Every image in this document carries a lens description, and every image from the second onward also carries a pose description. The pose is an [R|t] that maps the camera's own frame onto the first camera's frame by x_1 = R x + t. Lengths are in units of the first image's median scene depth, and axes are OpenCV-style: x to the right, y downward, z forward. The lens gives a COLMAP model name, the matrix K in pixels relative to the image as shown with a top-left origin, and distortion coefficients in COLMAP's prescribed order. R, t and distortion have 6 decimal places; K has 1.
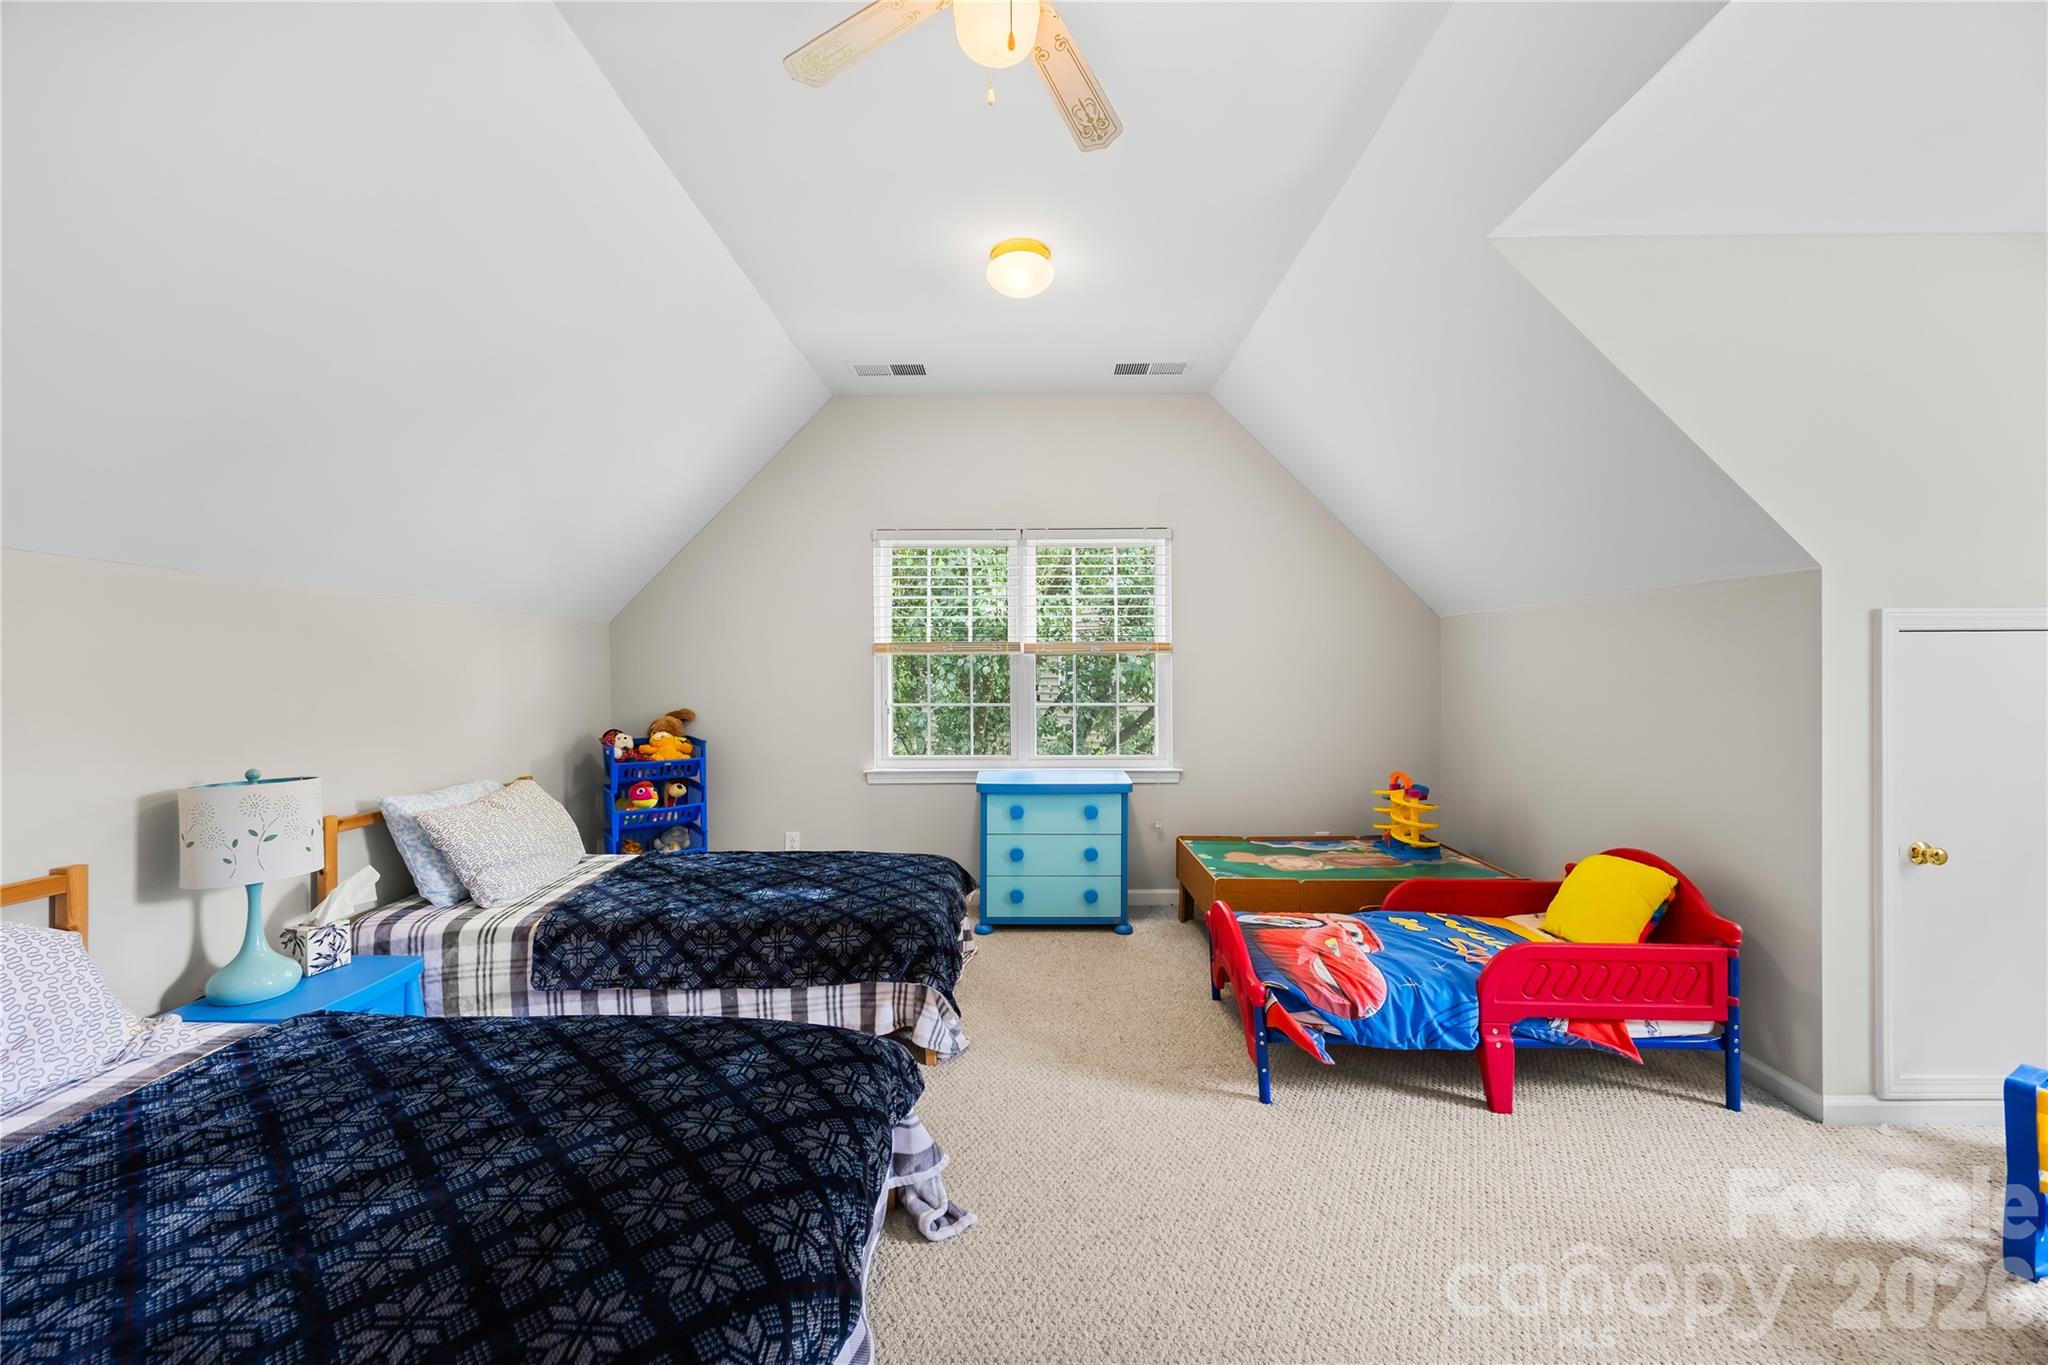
lens RADIAL K [[780.8, 0, 1020.6], [0, 780.8, 678.1], [0, 0, 1]] dist [-0.001694, 0.000503]
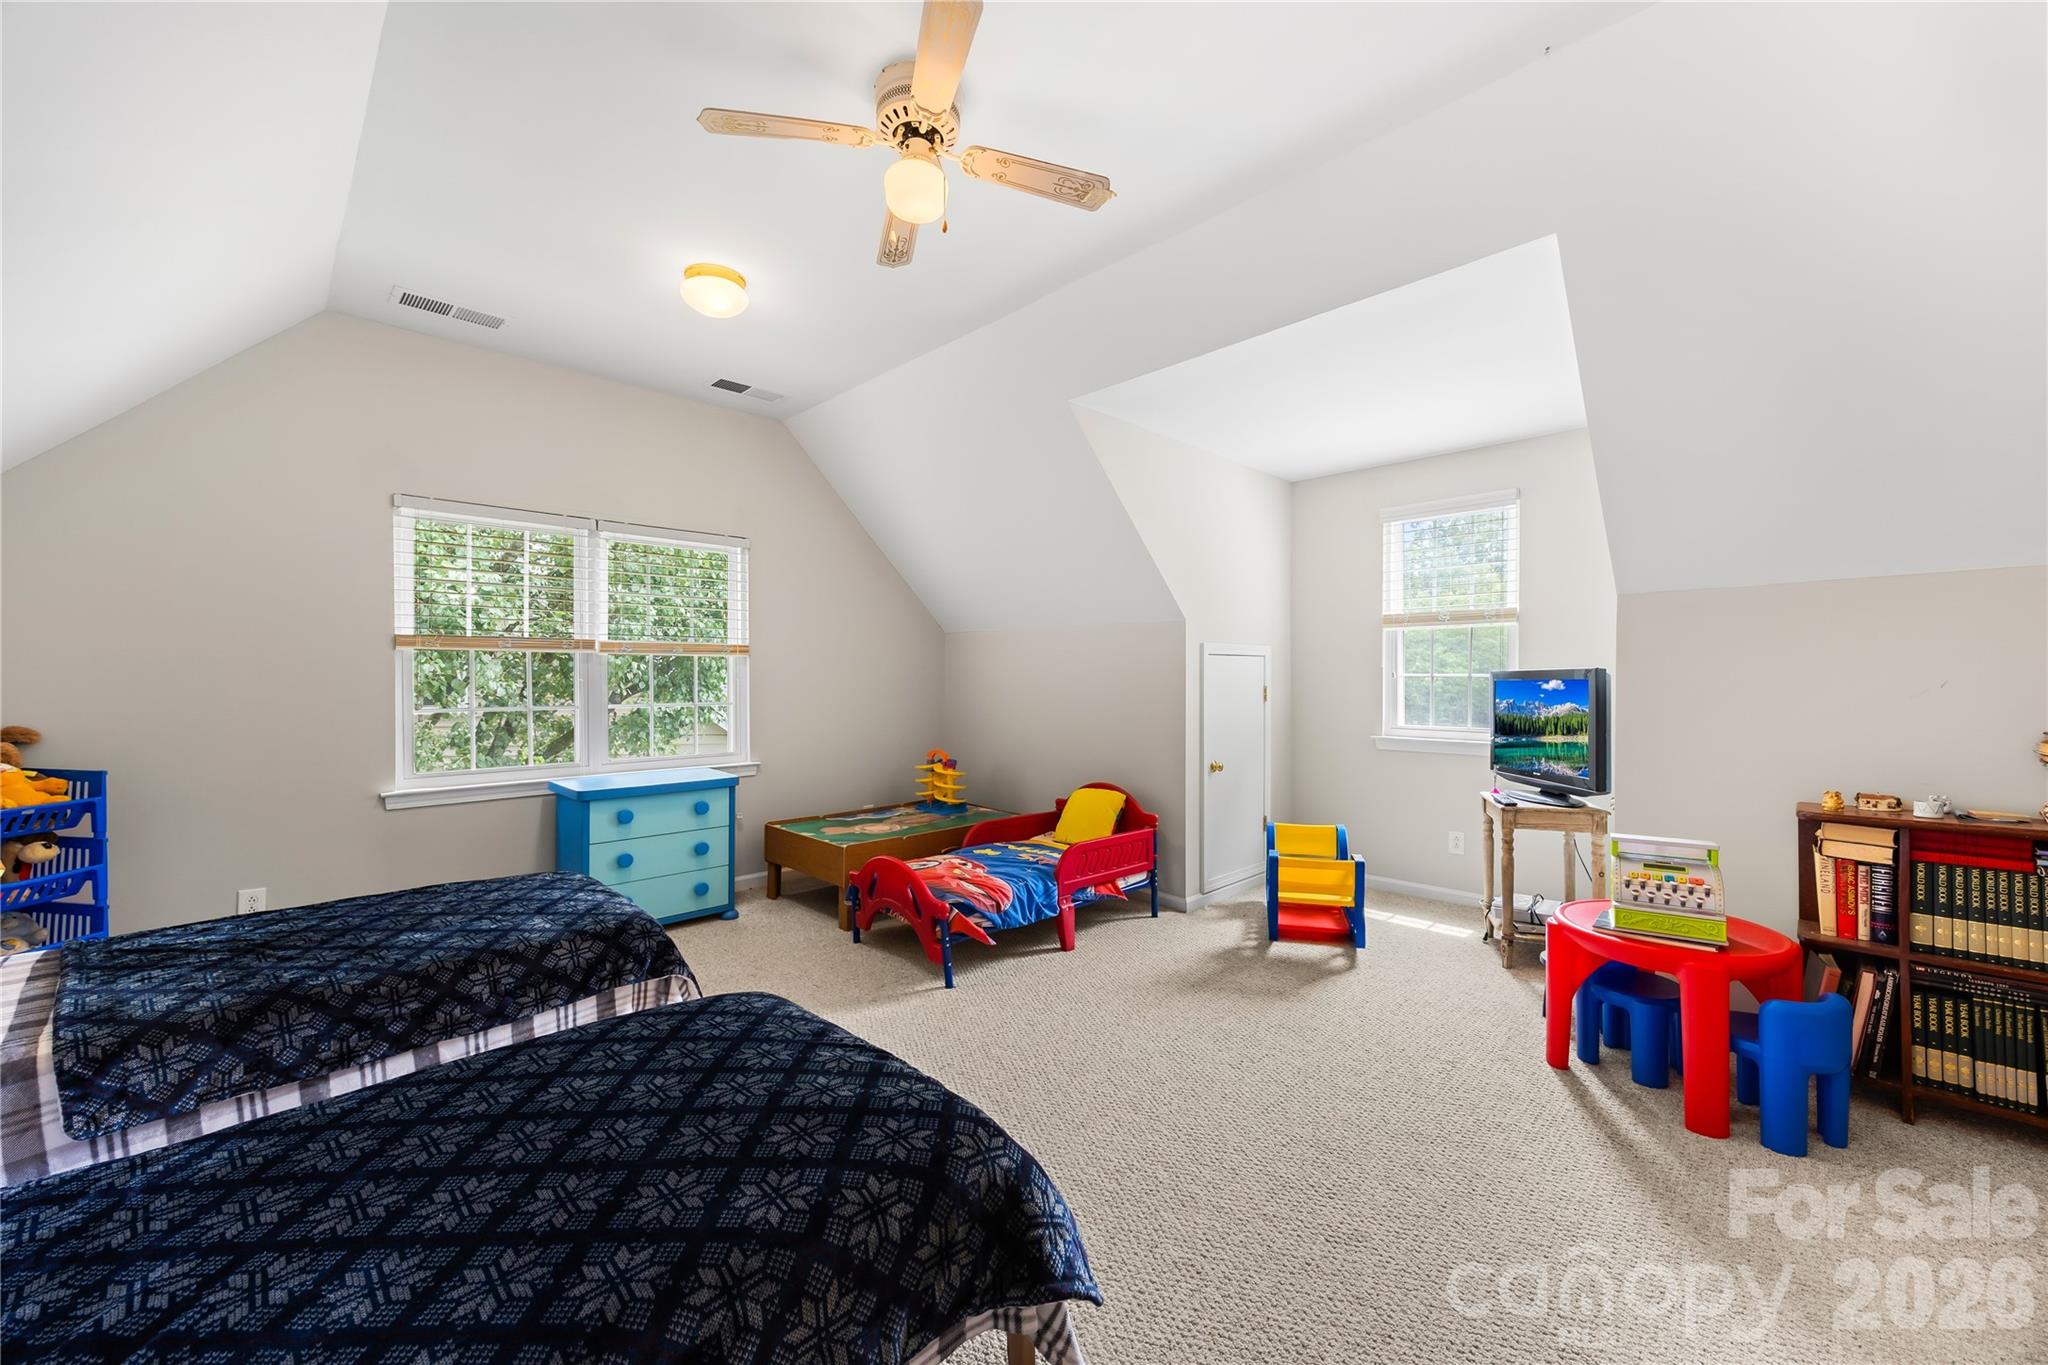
lens RADIAL K [[780.8, 0, 1038.6], [0, 780.8, 679.9], [0, 0, 1]] dist [-0.001694, 0.000503]
pose [[0.699483, -0.001373, 0.714648, -0.513394], [-0.000439, 0.999997, 0.002350, -0.000541], [-0.714650, -0.001957, 0.699480, -0.063317]]
